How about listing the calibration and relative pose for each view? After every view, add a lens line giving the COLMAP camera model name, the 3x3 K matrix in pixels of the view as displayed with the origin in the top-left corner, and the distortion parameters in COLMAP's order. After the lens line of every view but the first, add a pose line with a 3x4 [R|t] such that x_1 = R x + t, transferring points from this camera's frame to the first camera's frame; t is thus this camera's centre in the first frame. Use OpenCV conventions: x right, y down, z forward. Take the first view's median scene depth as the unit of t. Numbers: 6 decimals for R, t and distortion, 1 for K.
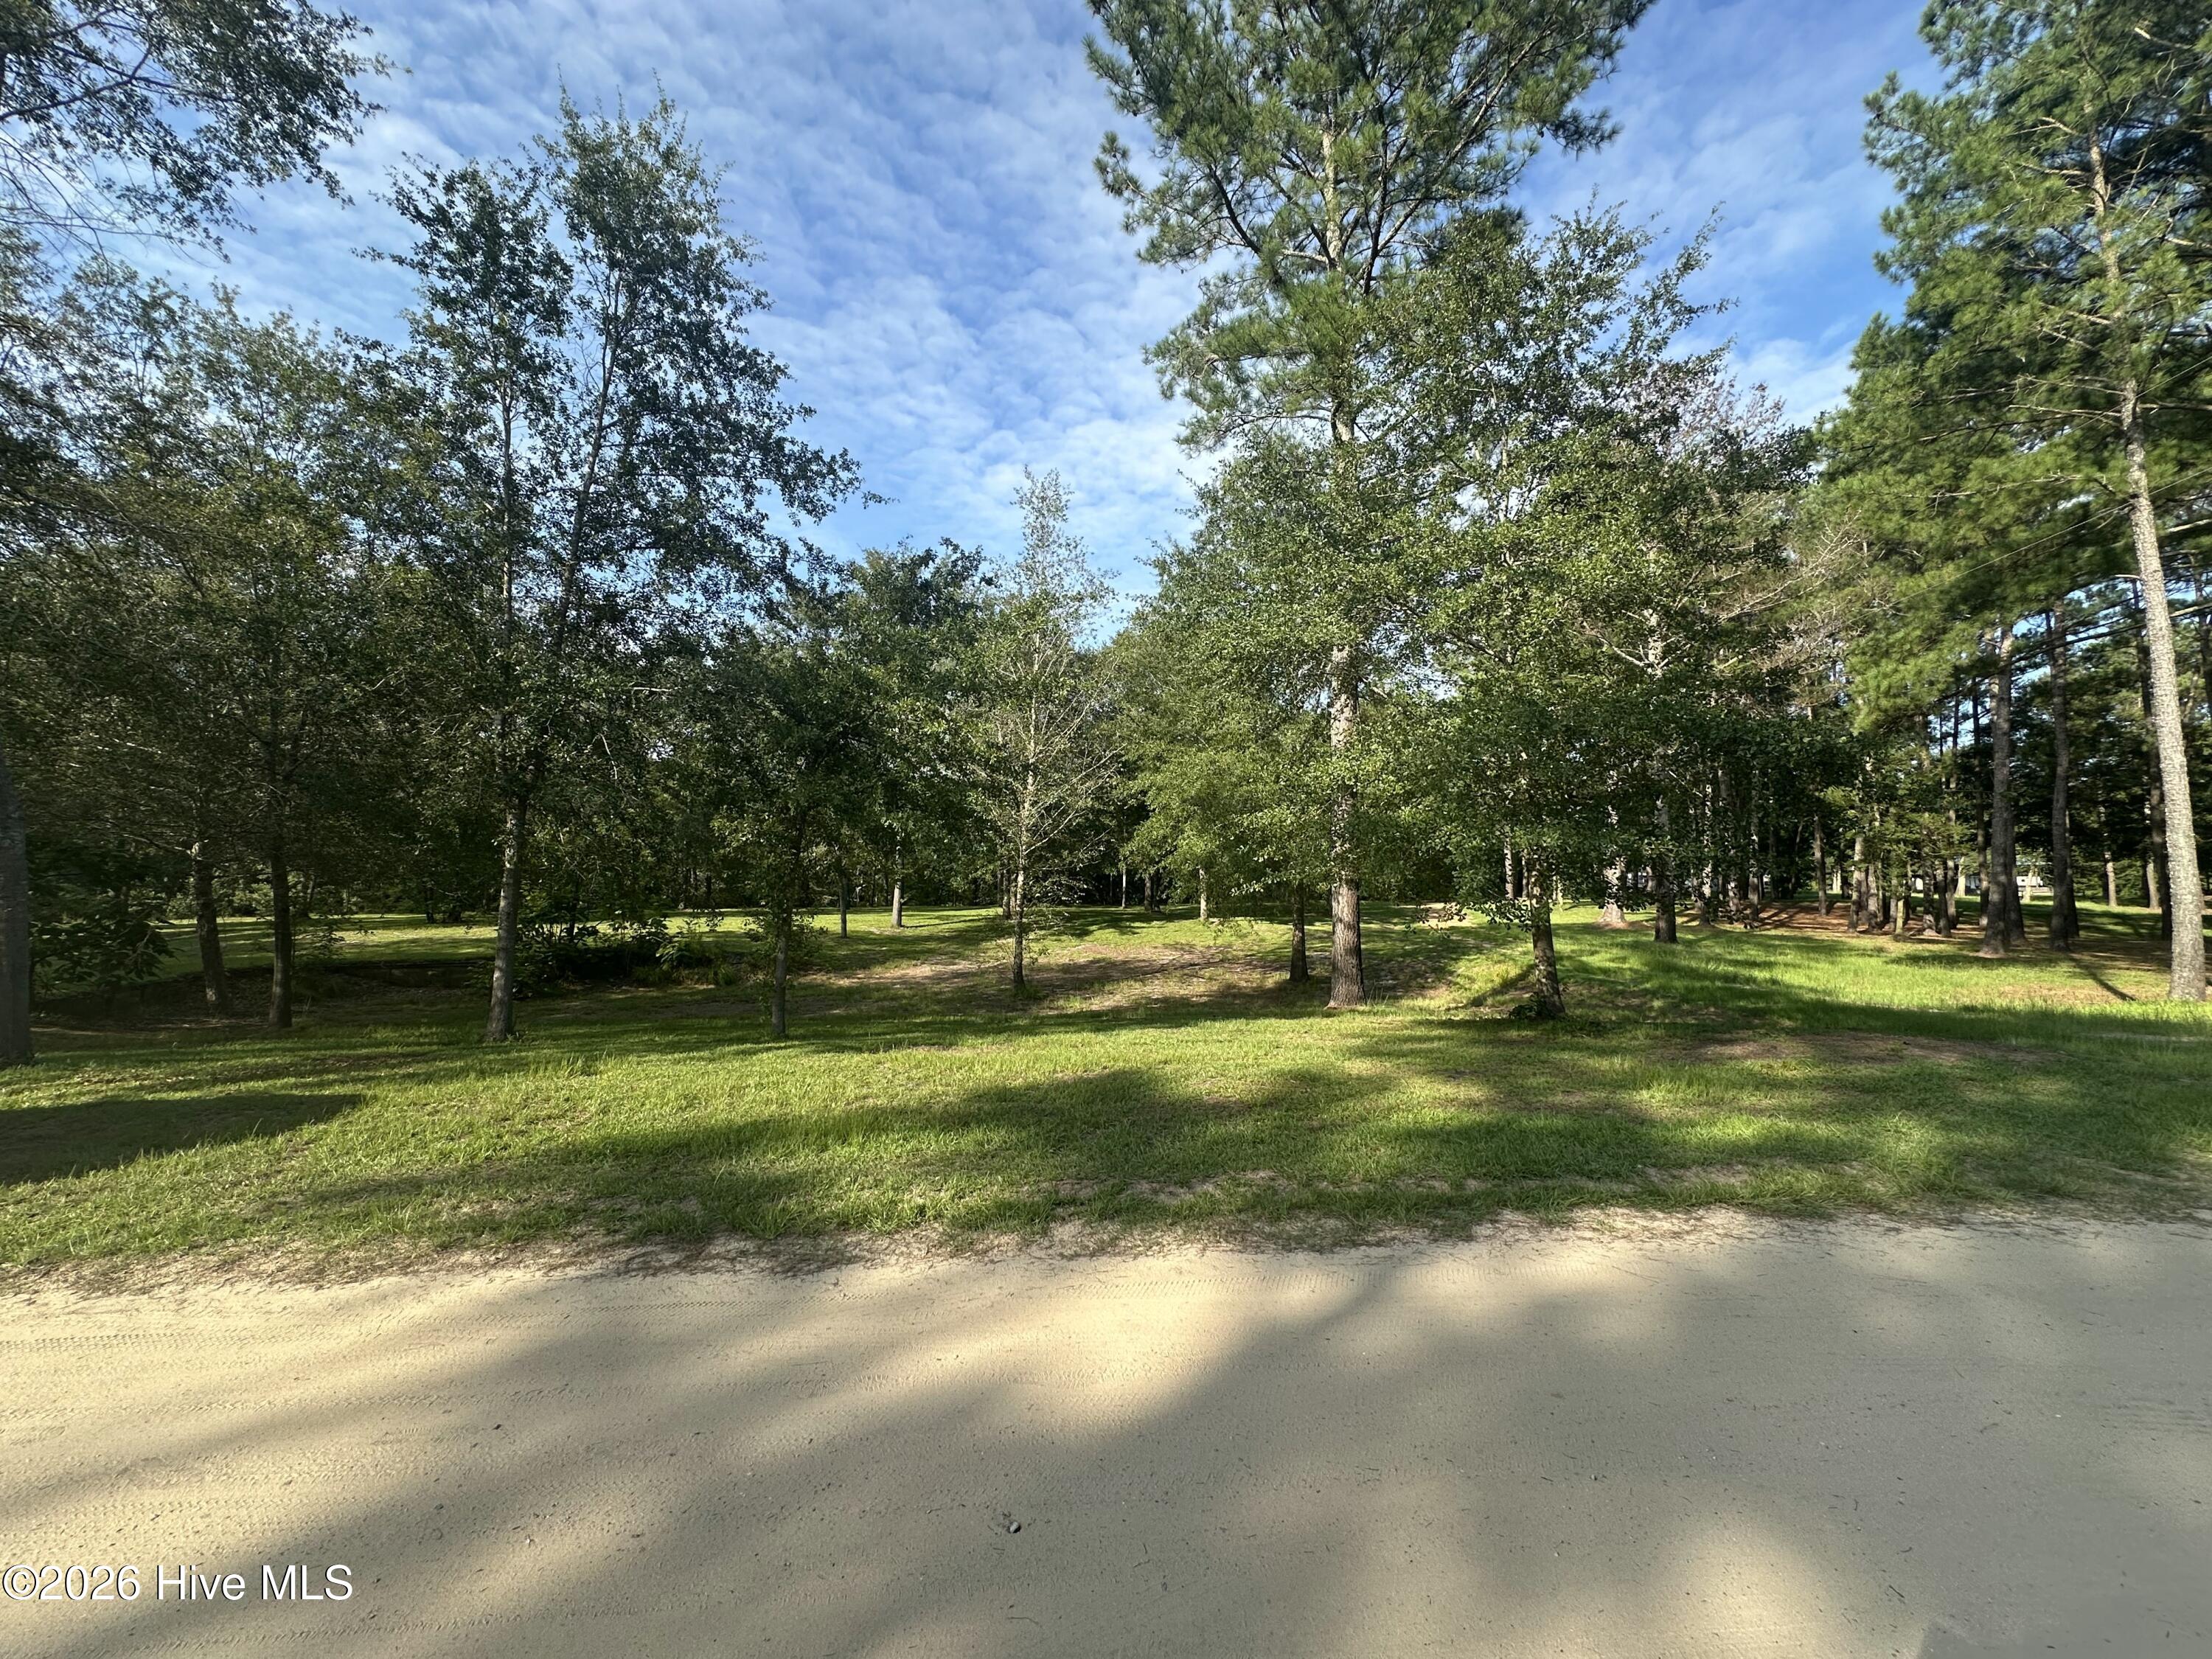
lens RADIAL K [[885.3, 0, 1113.9], [0, 885.3, 827.0], [0, 0, 1]] dist [-0.003087, -0.000197]
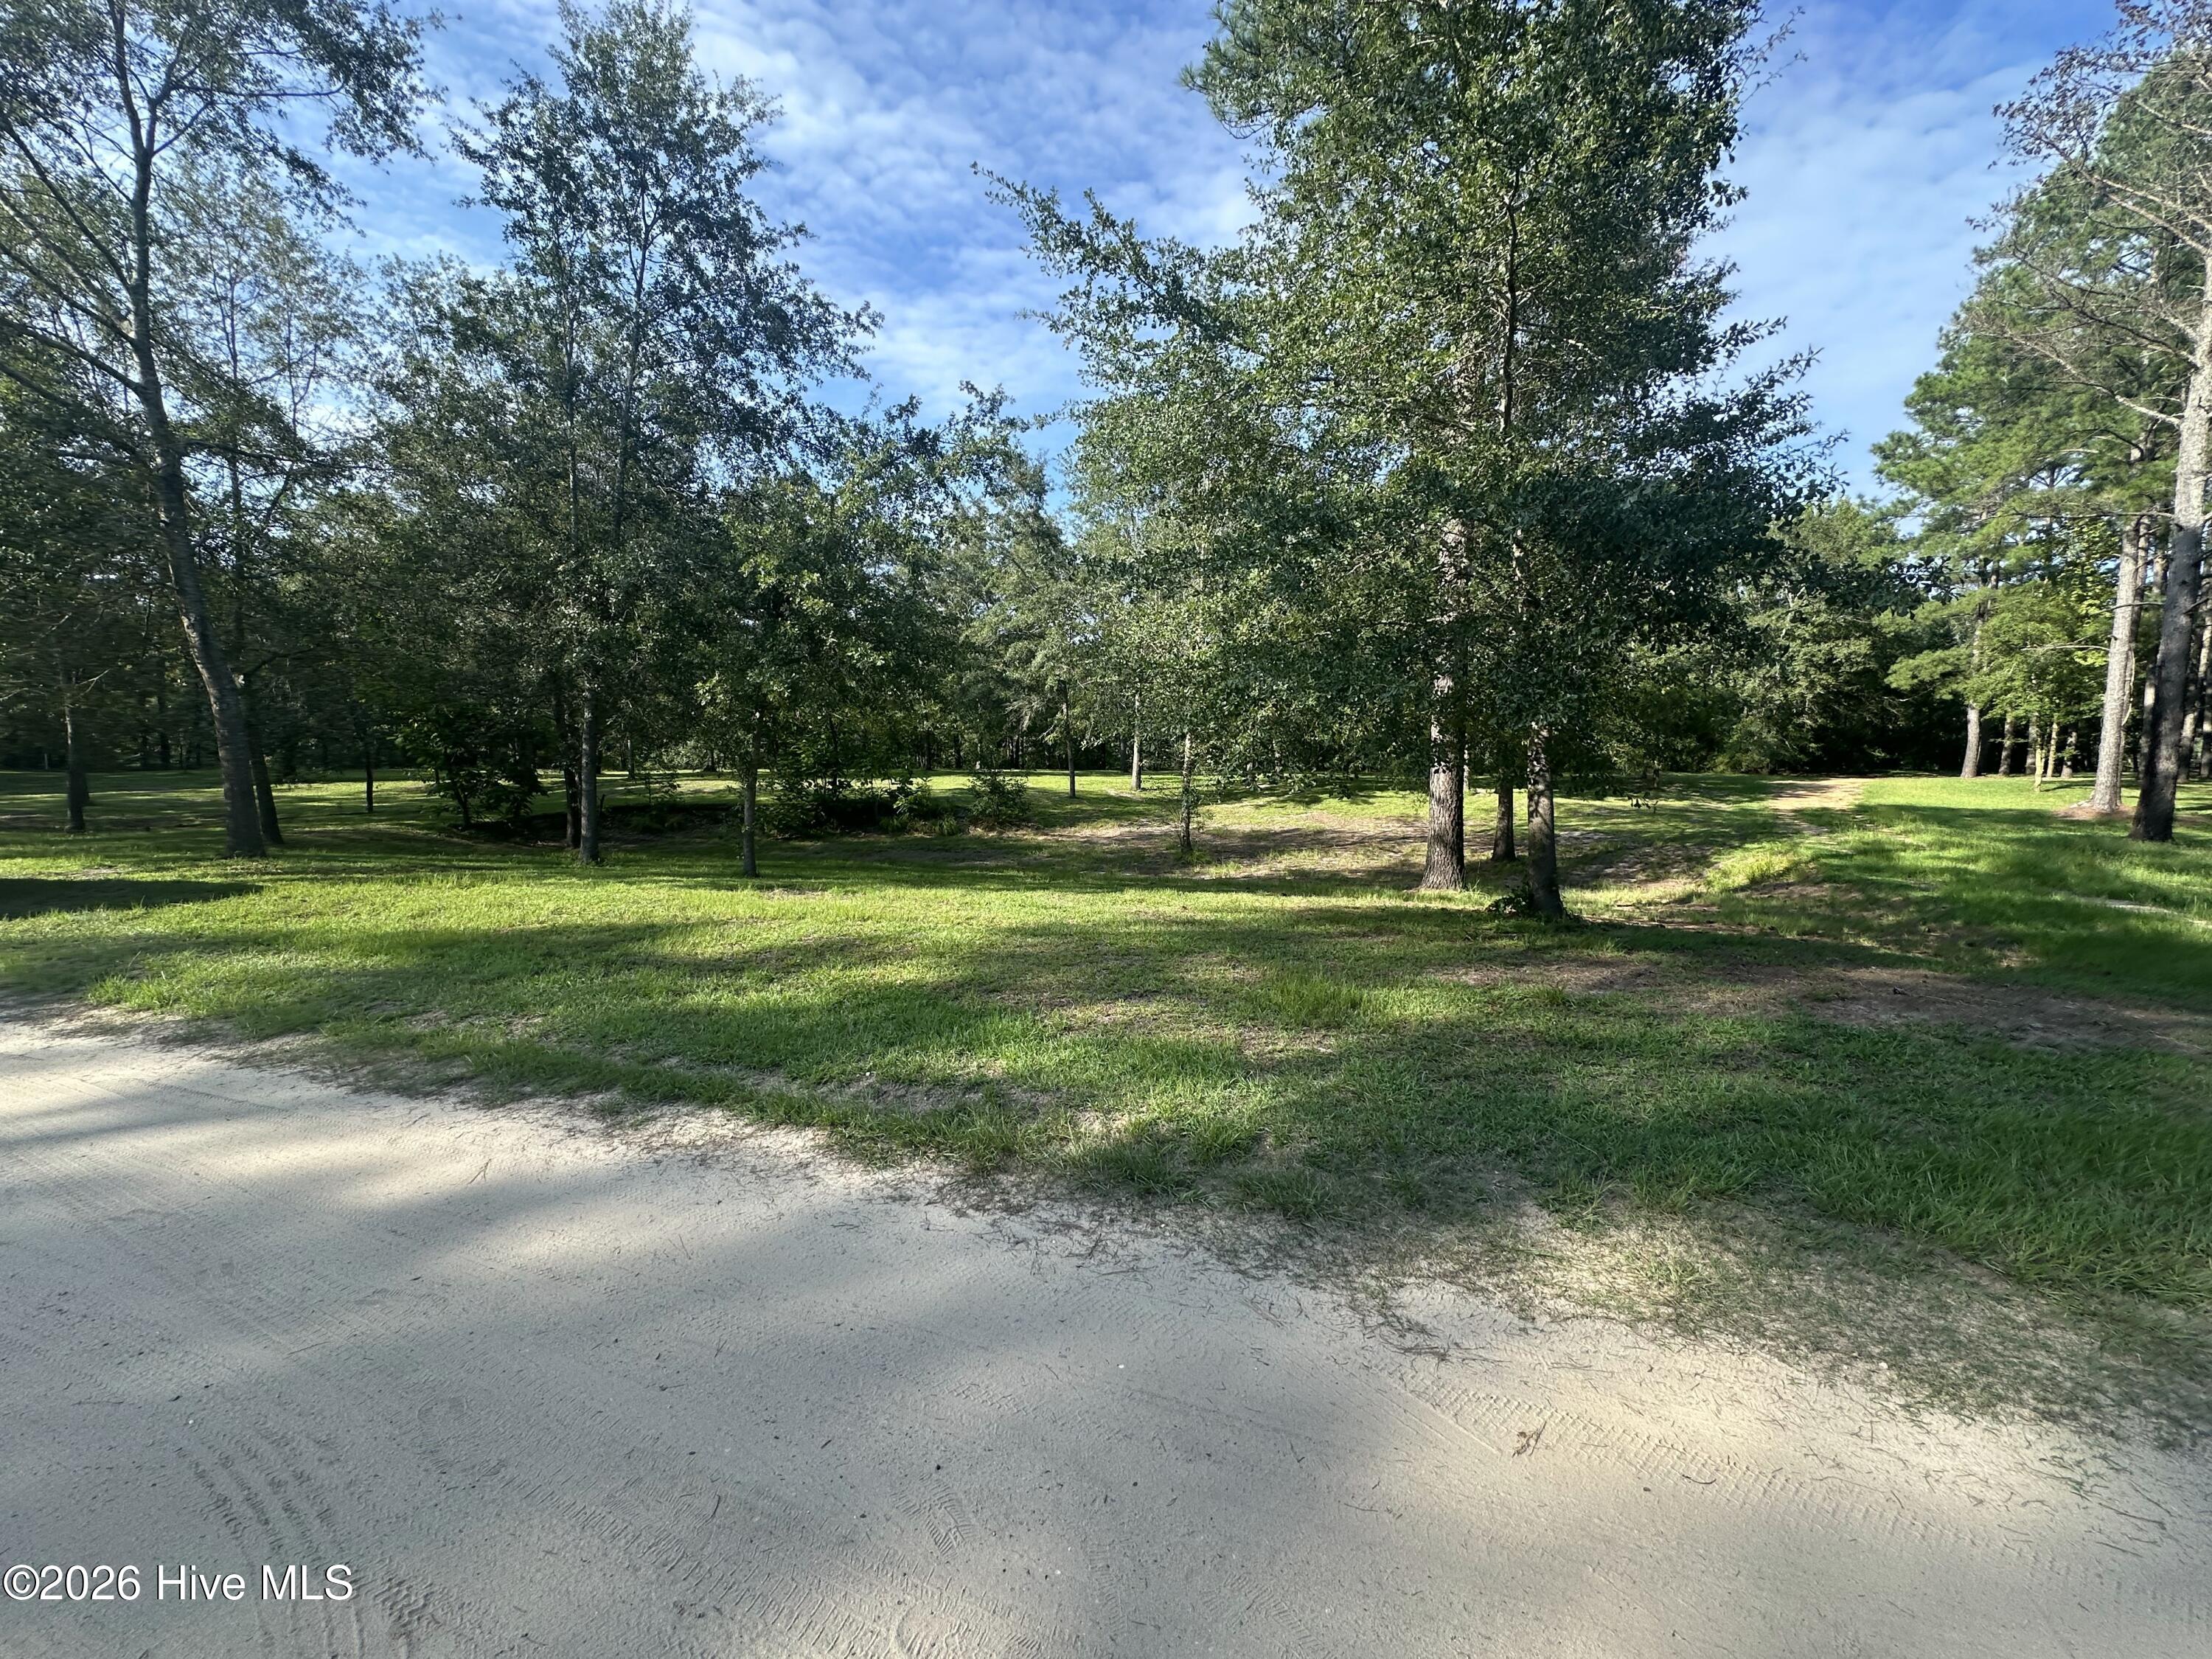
lens RADIAL K [[885.3, 0, 1108.3], [0, 885.3, 825.7], [0, 0, 1]] dist [-0.003087, -0.000197]
pose [[0.916957, 0.042917, -0.396671, 0.189905], [0.015718, 0.989541, 0.143396, 0.008502], [0.398676, -0.137723, 0.906692, 0.066833]]
